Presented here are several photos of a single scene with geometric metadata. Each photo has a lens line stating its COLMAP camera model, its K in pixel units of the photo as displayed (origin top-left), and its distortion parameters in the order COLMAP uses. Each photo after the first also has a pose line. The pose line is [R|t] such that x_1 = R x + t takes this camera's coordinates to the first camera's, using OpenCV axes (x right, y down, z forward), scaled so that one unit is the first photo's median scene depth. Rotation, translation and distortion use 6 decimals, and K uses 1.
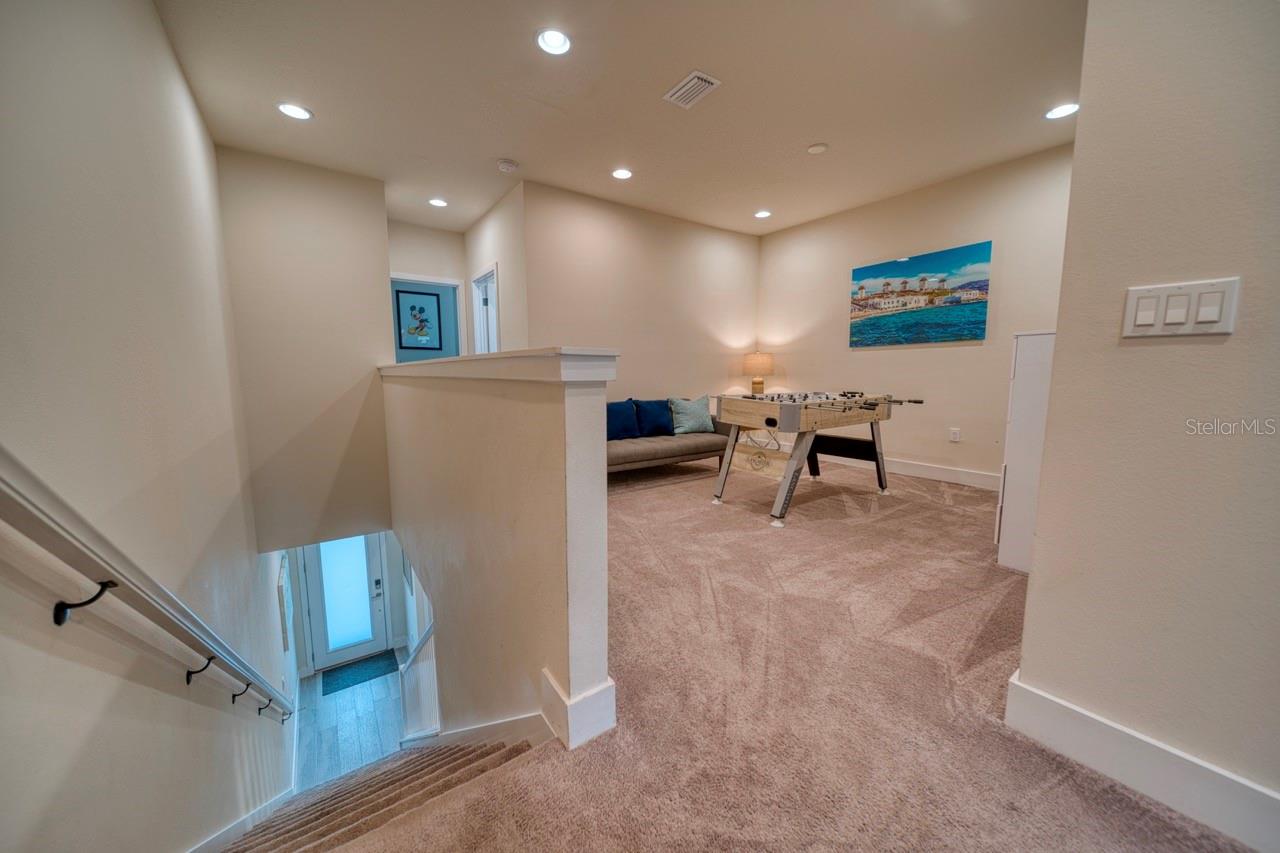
lens RADIAL K [[456.8, 0, 640.0], [0, 456.8, 426.5], [0, 0, 1]] dist [0.000419, 0.000034]
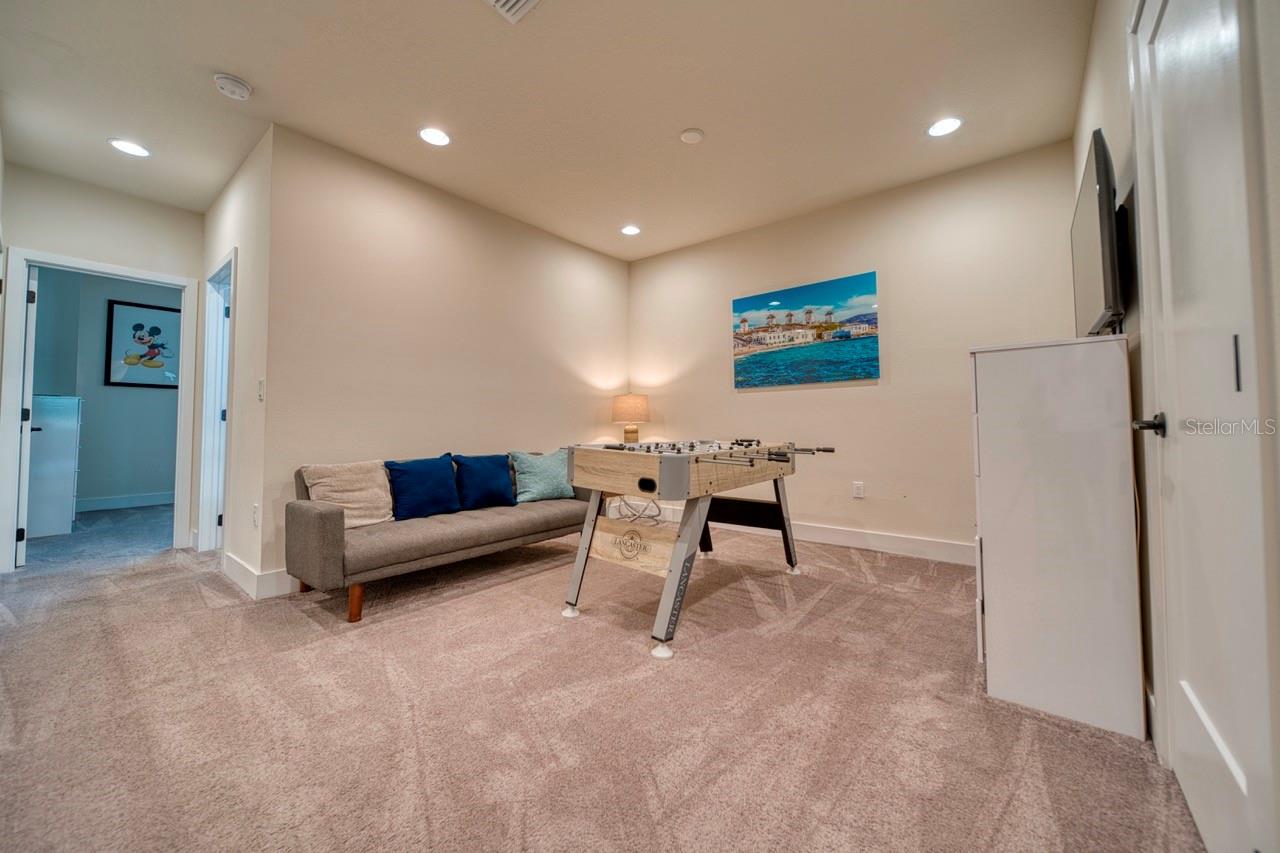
lens RADIAL K [[459.4, 0, 647.3], [0, 459.4, 412.0], [0, 0, 1]] dist [-0.000221, -0.000007]
pose [[0.962669, 0.006995, 0.270589, 0.088256], [0.034371, 0.988415, -0.147832, -0.012016], [-0.268489, 0.151613, 0.951277, 0.291580]]
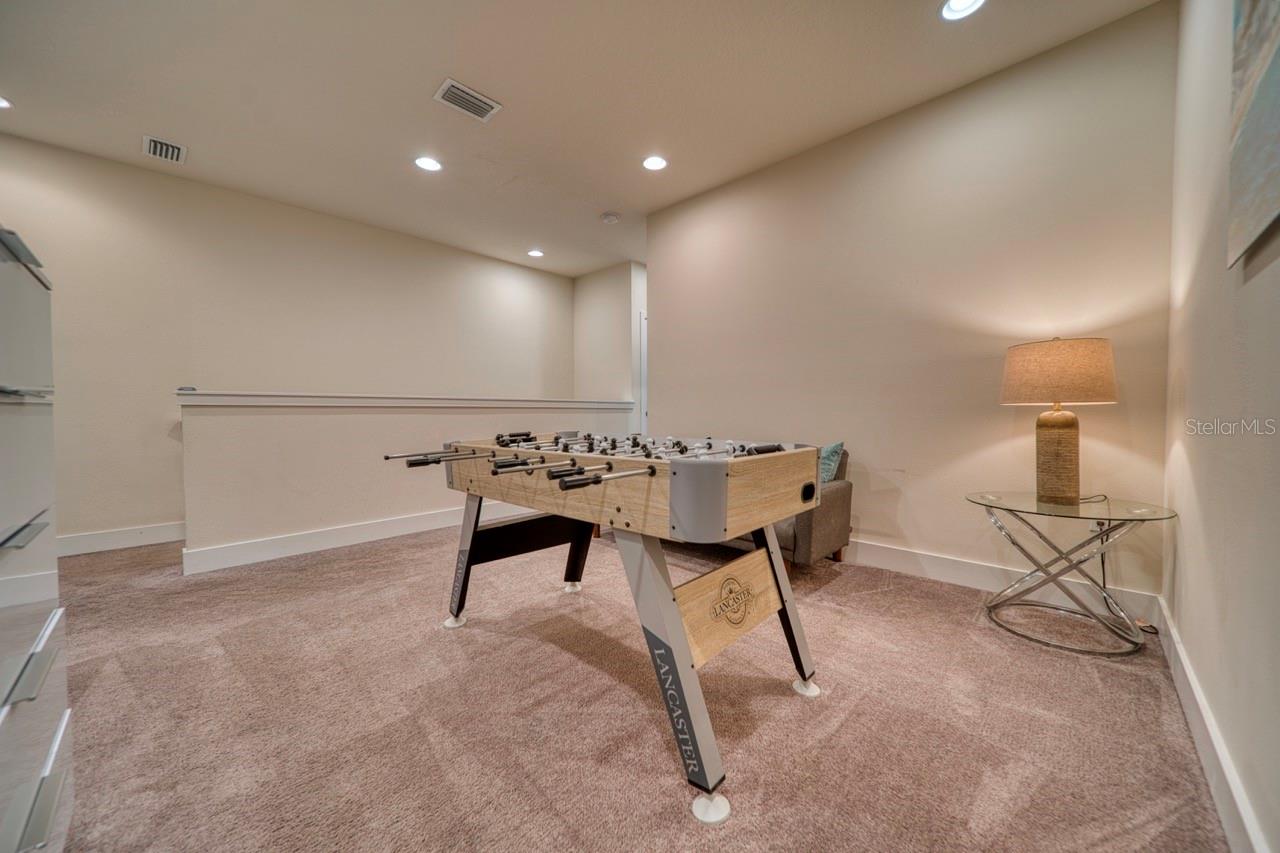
lens RADIAL K [[459.4, 0, 647.3], [0, 459.4, 412.0], [0, 0, 1]] dist [-0.000221, -0.000007]
pose [[0.189357, 0.005349, -0.981894, 0.713120], [-0.114385, 0.993297, -0.016648, -0.080656], [0.975223, 0.115467, 0.188699, 0.805483]]
